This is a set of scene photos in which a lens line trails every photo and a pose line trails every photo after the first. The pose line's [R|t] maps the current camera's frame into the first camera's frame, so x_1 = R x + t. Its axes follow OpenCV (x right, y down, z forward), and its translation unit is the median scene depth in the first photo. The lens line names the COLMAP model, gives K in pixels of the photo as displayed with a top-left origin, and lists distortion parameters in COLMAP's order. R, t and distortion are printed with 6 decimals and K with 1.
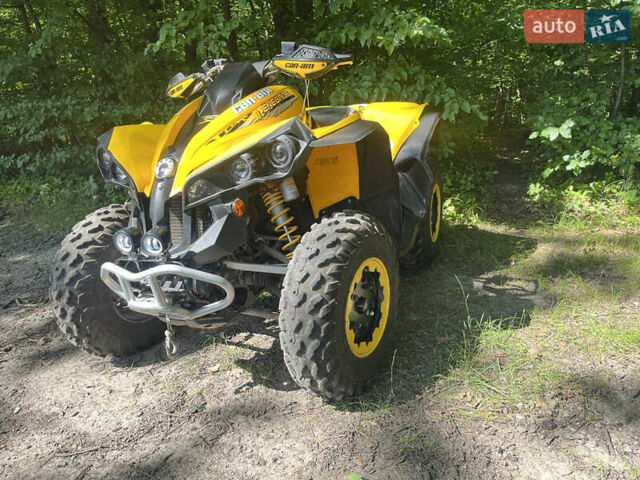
lens RADIAL K [[484.3, 0, 319.7], [0, 484.3, 240.0], [0, 0, 1]] dist [0.052271, -0.080011]
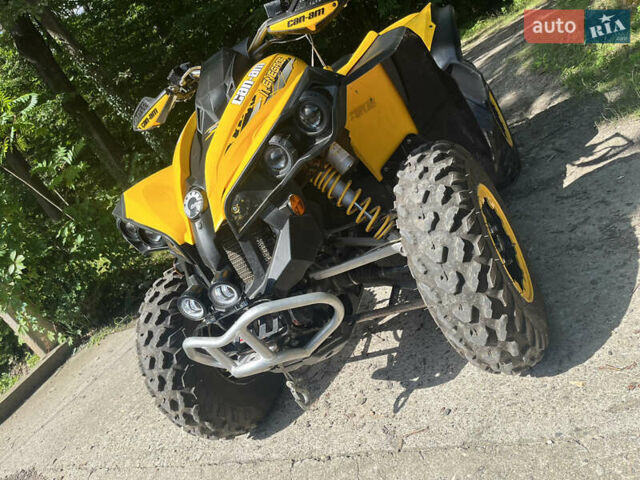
lens RADIAL K [[484.3, 0, 317.8], [0, 484.3, 241.5], [0, 0, 1]] dist [0.052271, -0.080011]
pose [[0.882004, -0.457444, -0.113202, -0.074037], [0.458927, 0.888362, -0.014138, 0.013901], [0.107032, -0.039481, 0.993471, 0.217387]]
